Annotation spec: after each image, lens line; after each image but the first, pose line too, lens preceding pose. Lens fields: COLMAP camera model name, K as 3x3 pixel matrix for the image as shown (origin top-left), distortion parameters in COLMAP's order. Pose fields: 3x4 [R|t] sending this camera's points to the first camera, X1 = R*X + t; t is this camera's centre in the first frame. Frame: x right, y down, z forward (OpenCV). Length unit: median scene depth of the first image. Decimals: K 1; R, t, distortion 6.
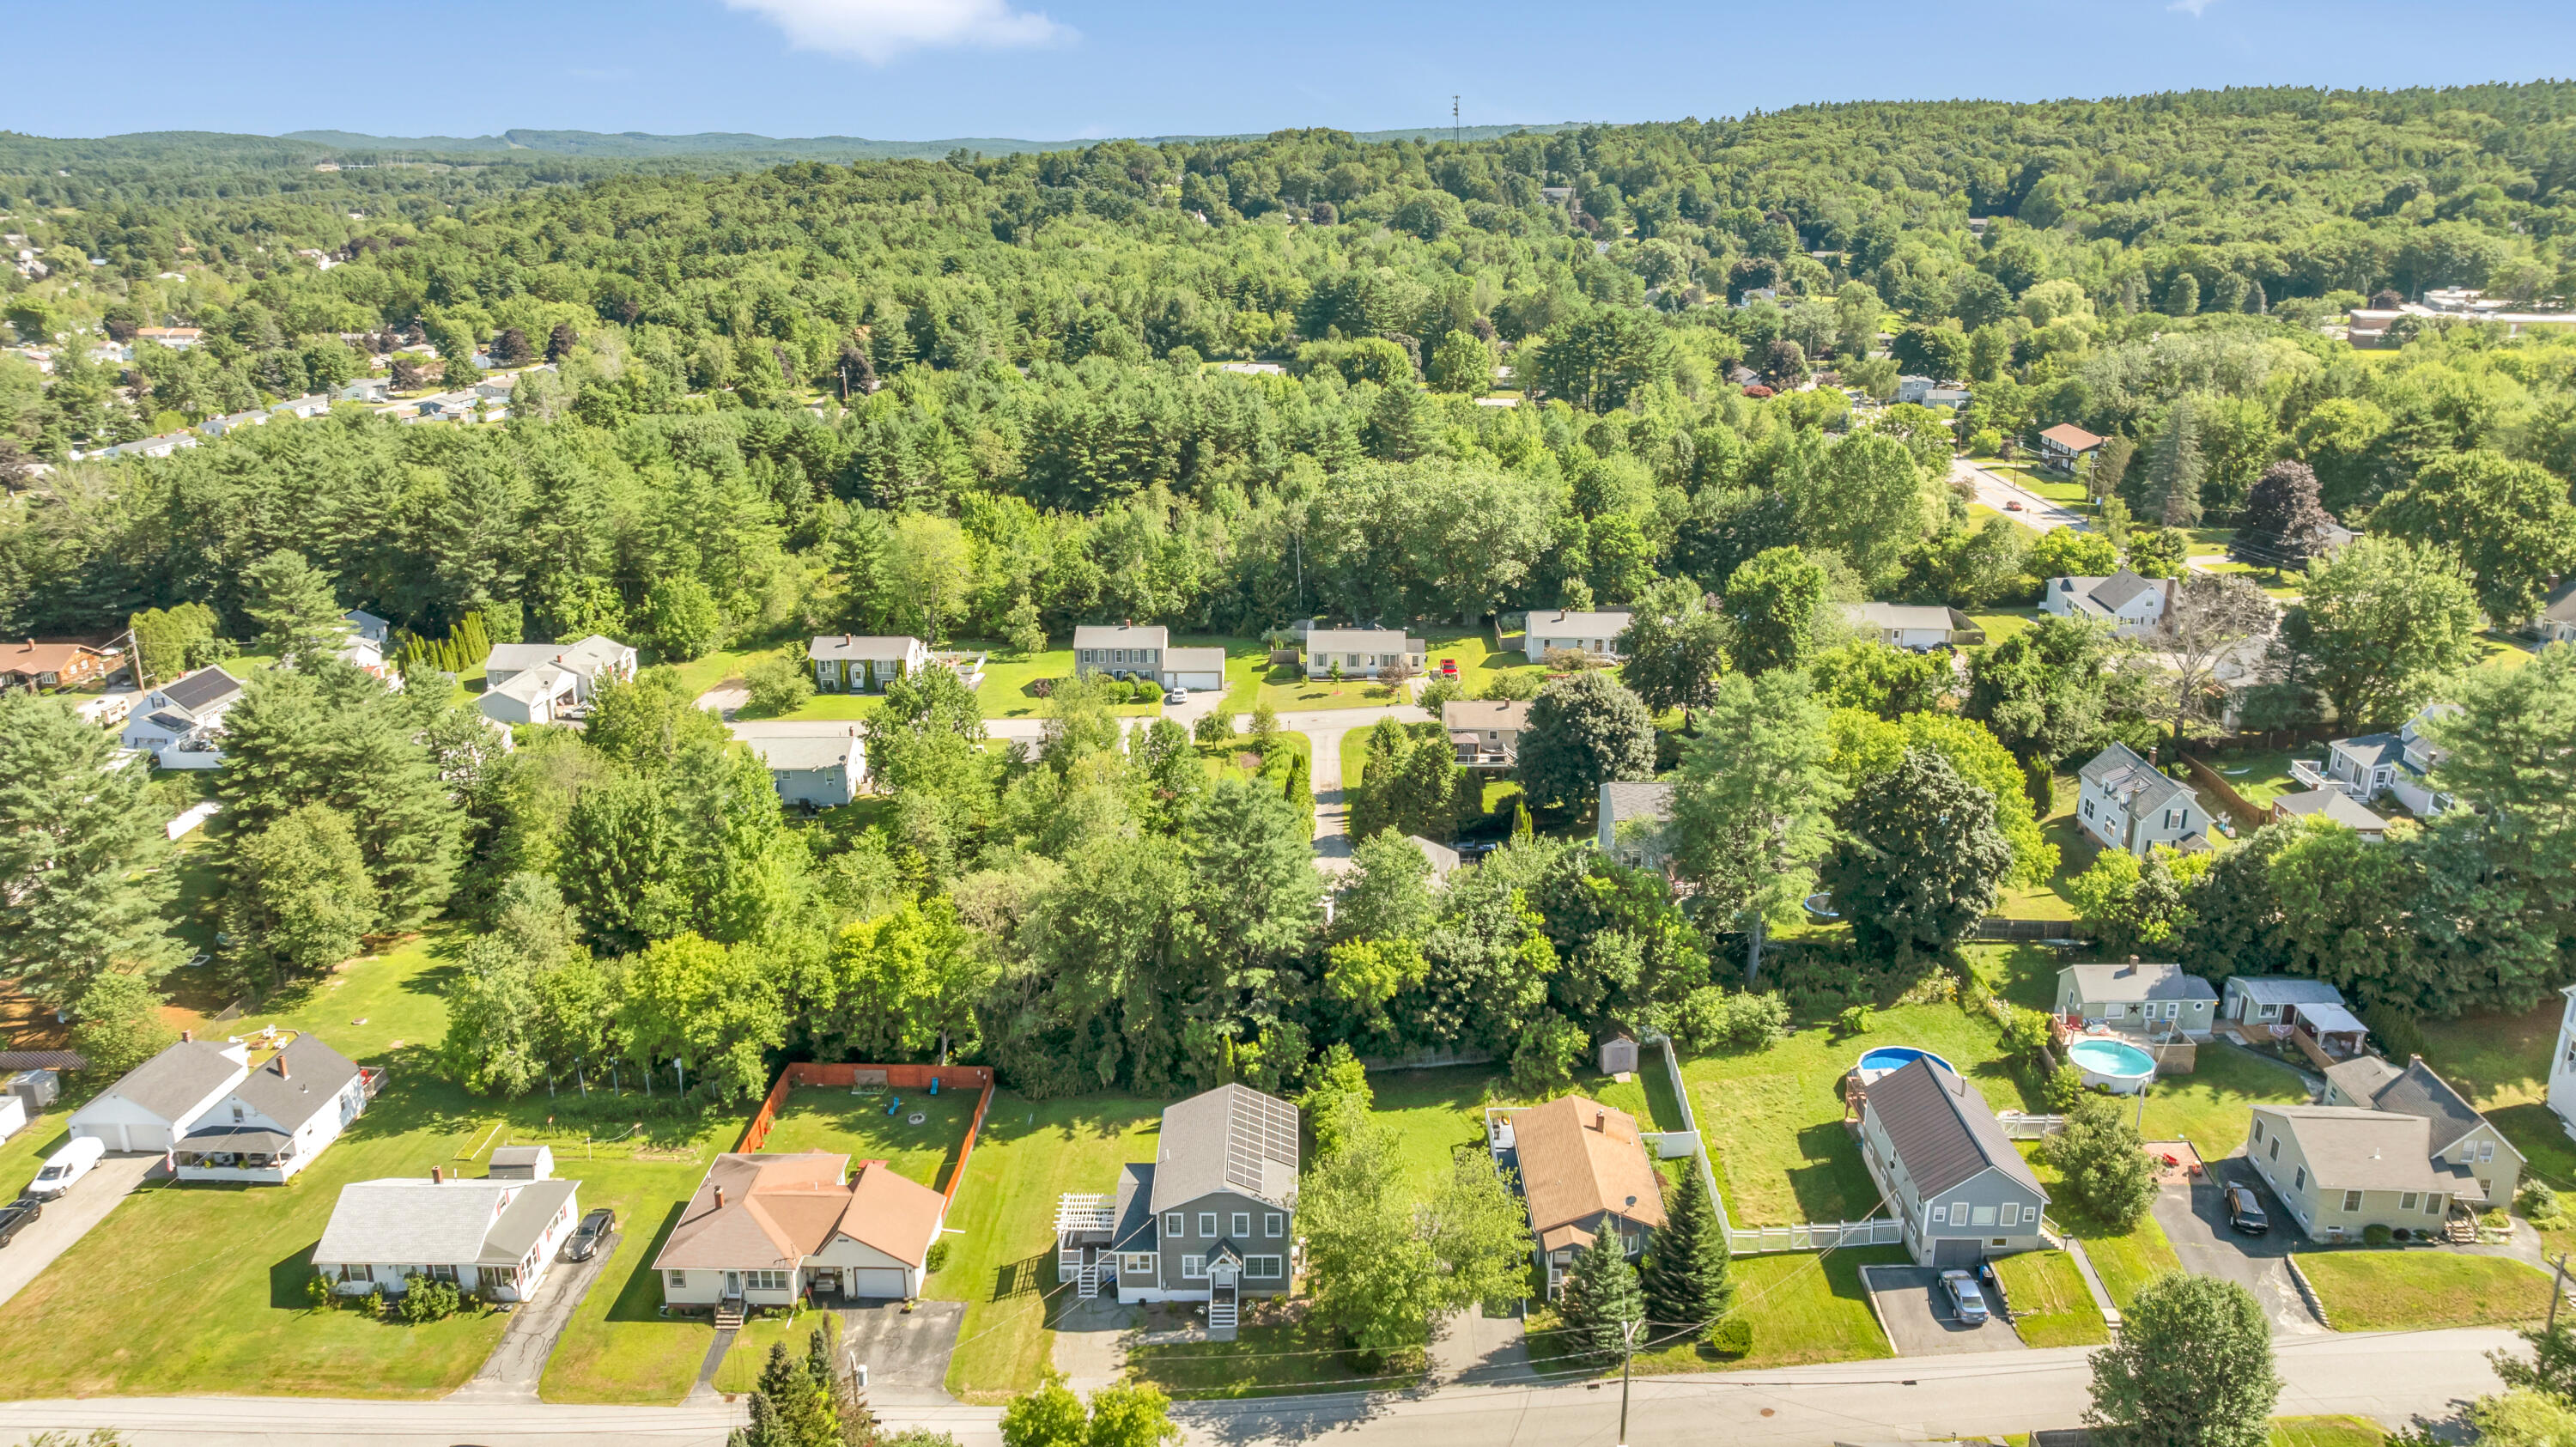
lens RADIAL K [[1805.5, 0, 1282.6], [0, 1805.5, 718.2], [0, 0, 1]] dist [-0.028265, 0.022674]
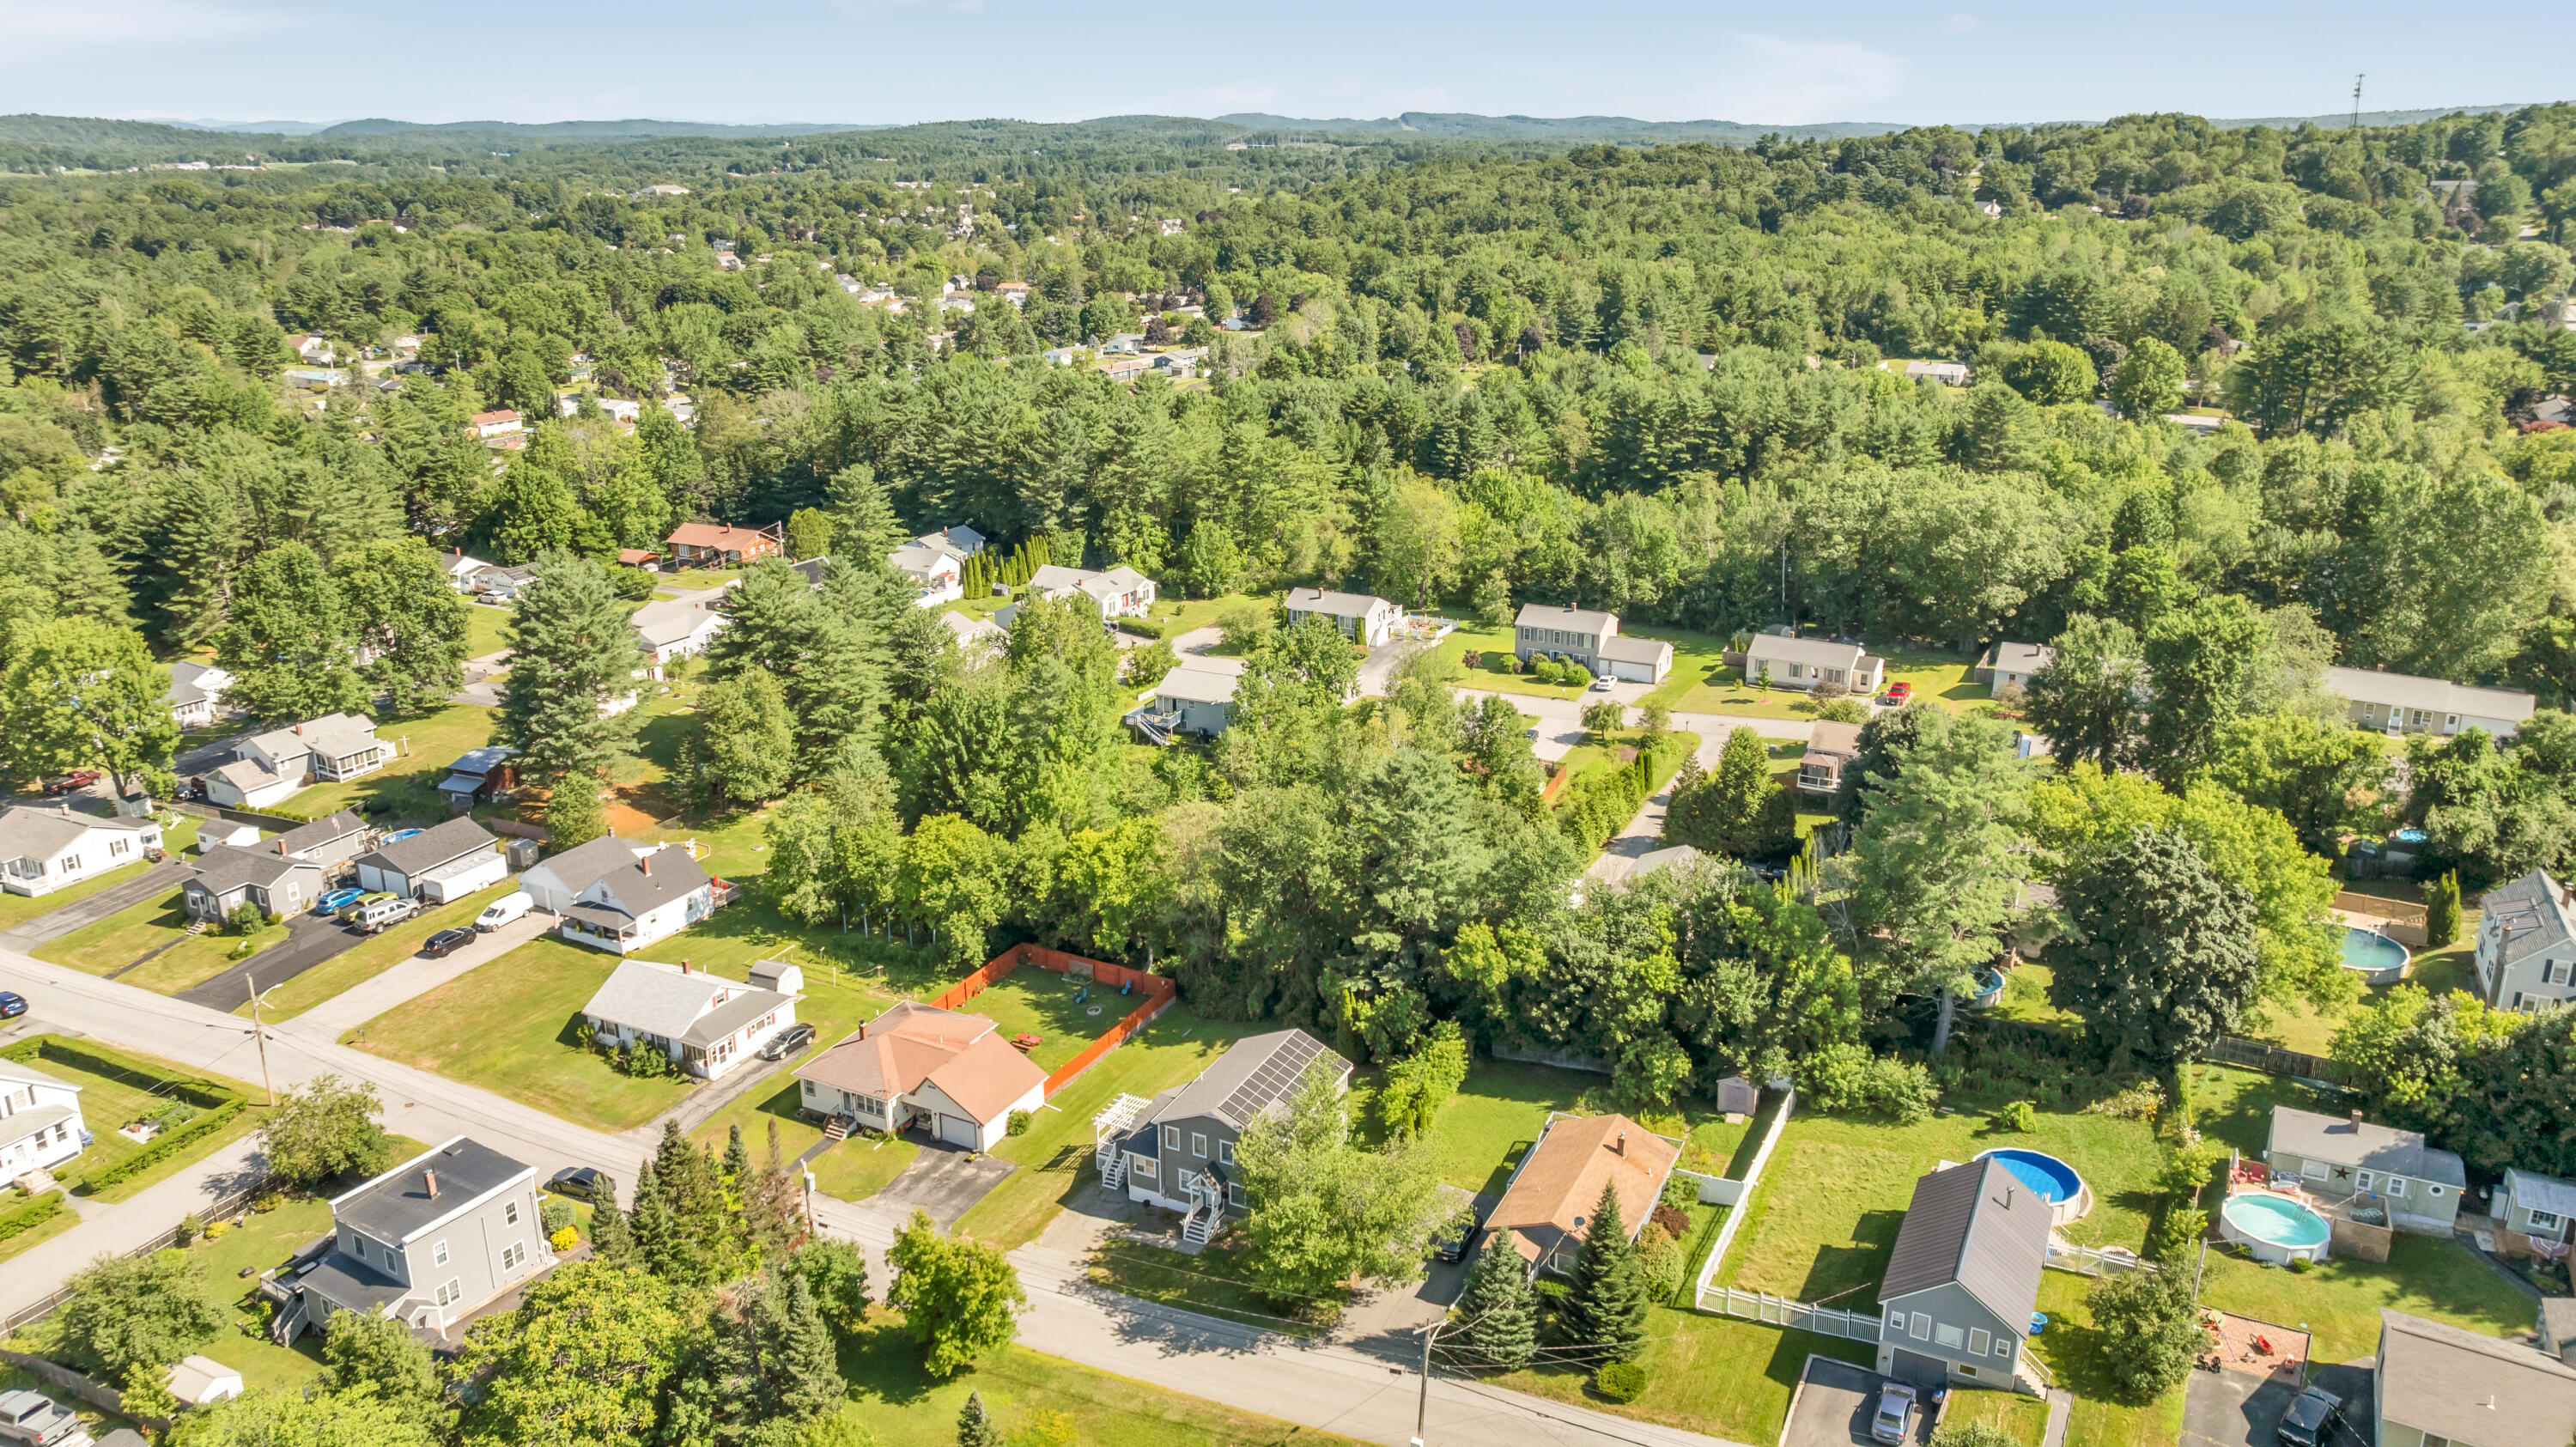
lens RADIAL K [[1805.5, 0, 1289.2], [0, 1805.5, 711.7], [0, 0, 1]] dist [-0.028265, 0.022674]
pose [[0.899285, 0.133205, -0.416585, 0.262807], [-0.131185, 0.990788, 0.033618, -0.010062], [0.417225, 0.024418, 0.908475, 0.029574]]
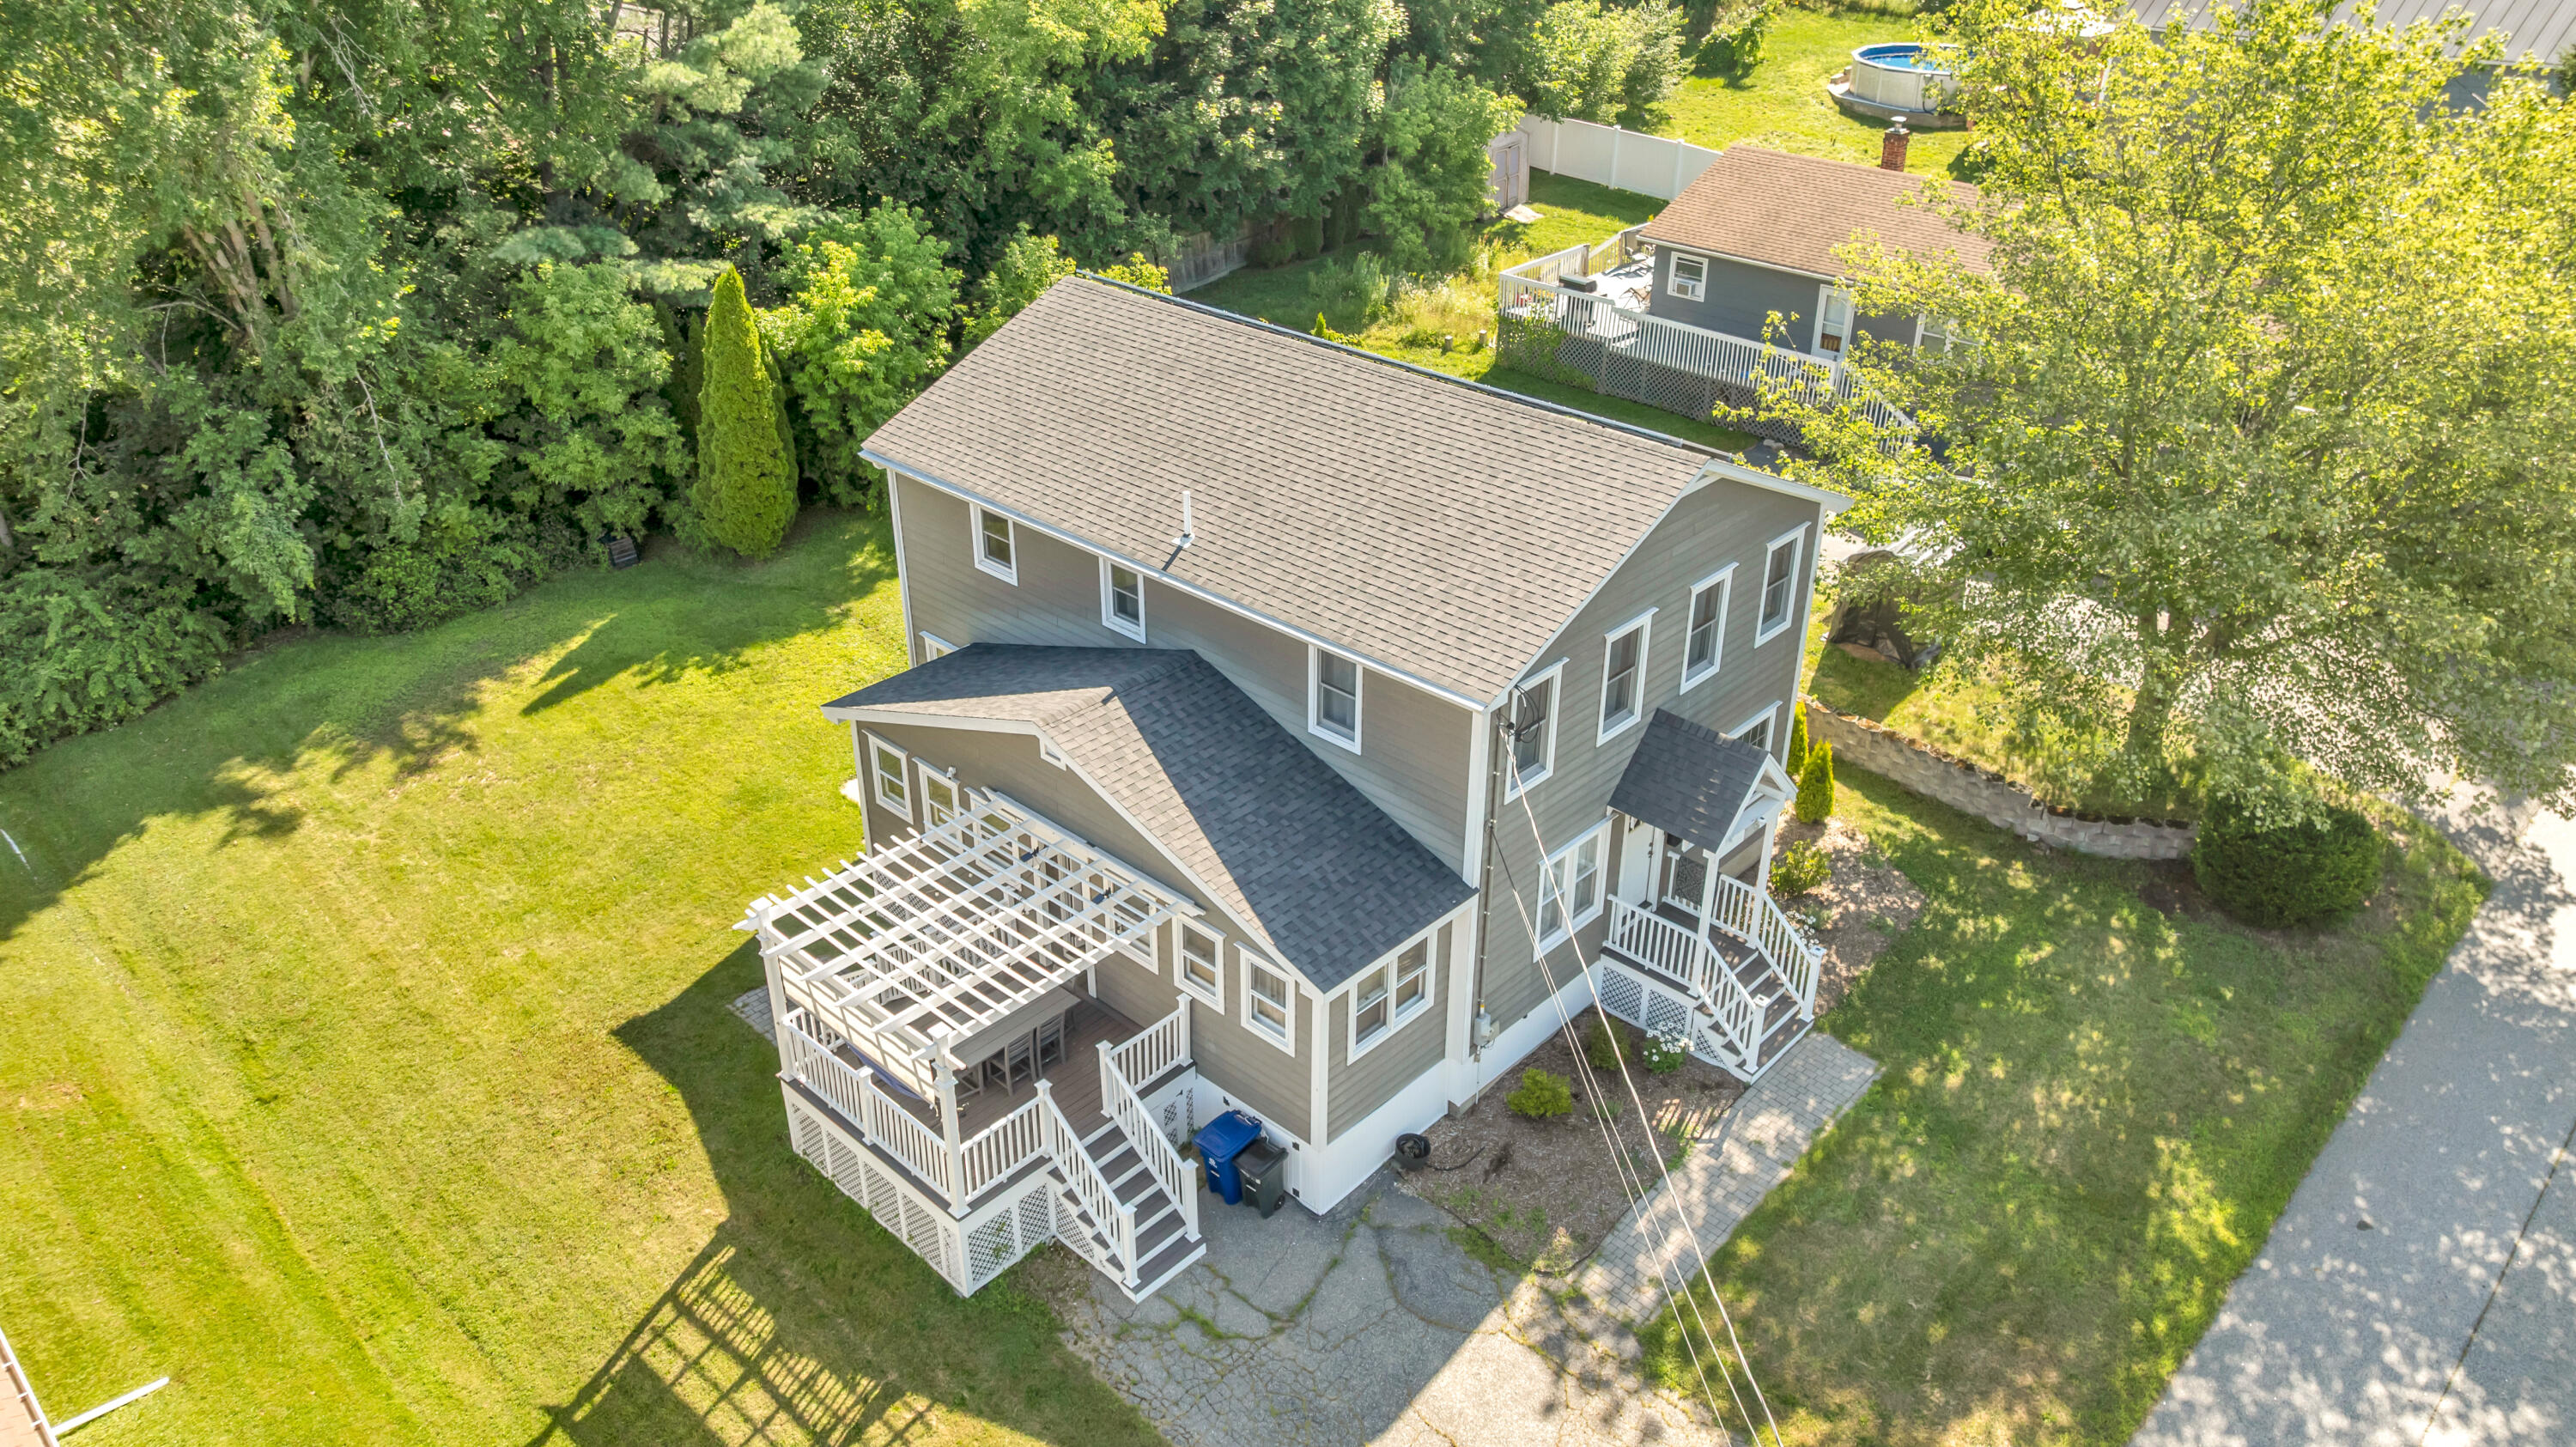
lens RADIAL K [[1805.5, 0, 1289.3], [0, 1805.5, 739.4], [0, 0, 1]] dist [-0.028265, 0.022674]
pose [[0.681018, -0.357080, 0.639303, -0.132505], [0.216263, 0.932181, 0.290291, 0.136738], [-0.699603, -0.059436, 0.712055, 0.551643]]
